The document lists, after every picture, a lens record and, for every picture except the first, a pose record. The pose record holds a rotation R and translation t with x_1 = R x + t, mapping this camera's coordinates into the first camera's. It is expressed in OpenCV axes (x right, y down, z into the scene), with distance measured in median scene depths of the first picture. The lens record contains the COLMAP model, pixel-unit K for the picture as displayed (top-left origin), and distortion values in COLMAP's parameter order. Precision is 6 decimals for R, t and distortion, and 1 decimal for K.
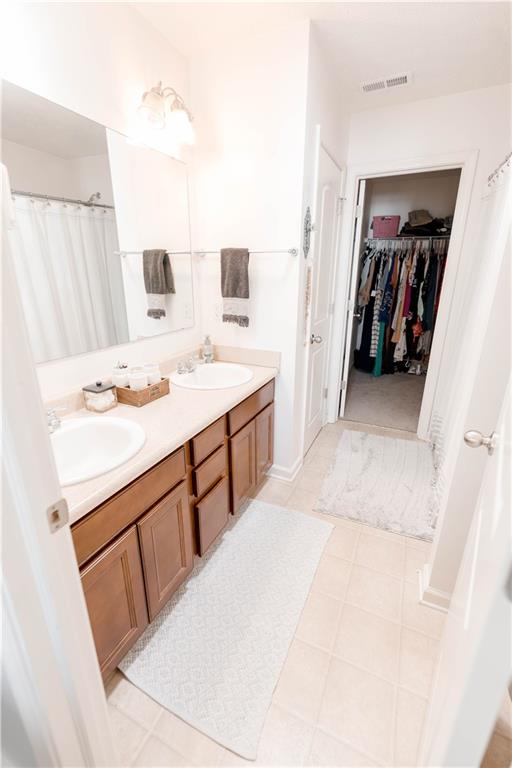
lens RADIAL K [[331.9, 0, 256.0], [0, 331.9, 384.0], [0, 0, 1]] dist [0.000685, -0.000148]
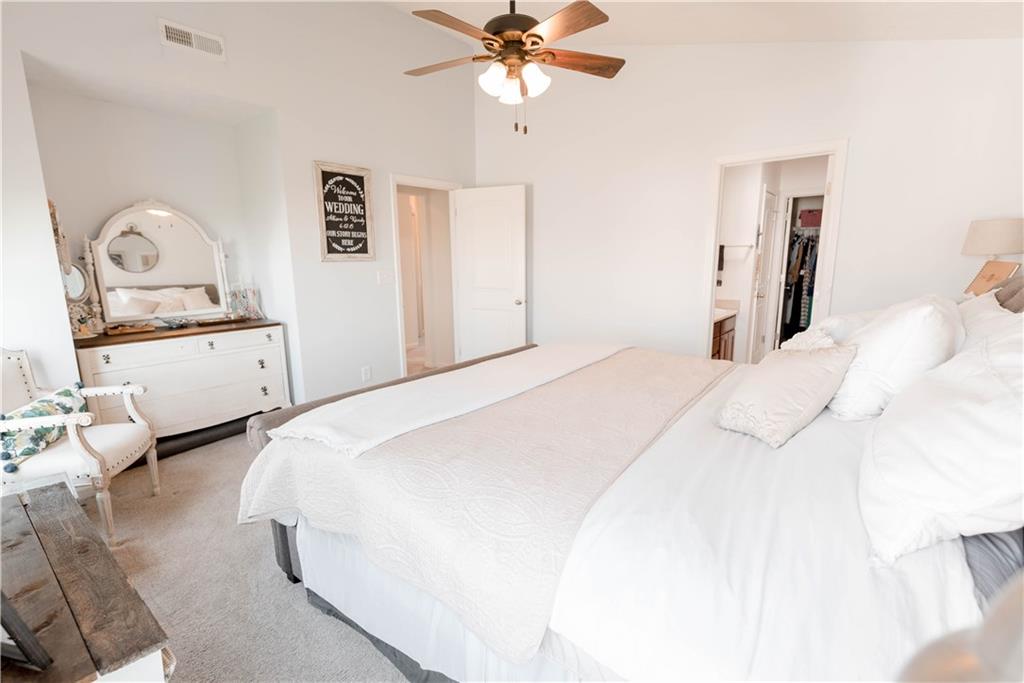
lens RADIAL K [[442.6, 0, 515.0], [0, 442.6, 346.0], [0, 0, 1]] dist [0.000685, -0.000148]
pose [[0.967466, 0.029482, -0.251277, -0.238686], [-0.061624, 0.990735, -0.121025, 0.248278], [0.245381, 0.132572, 0.960319, -0.751195]]
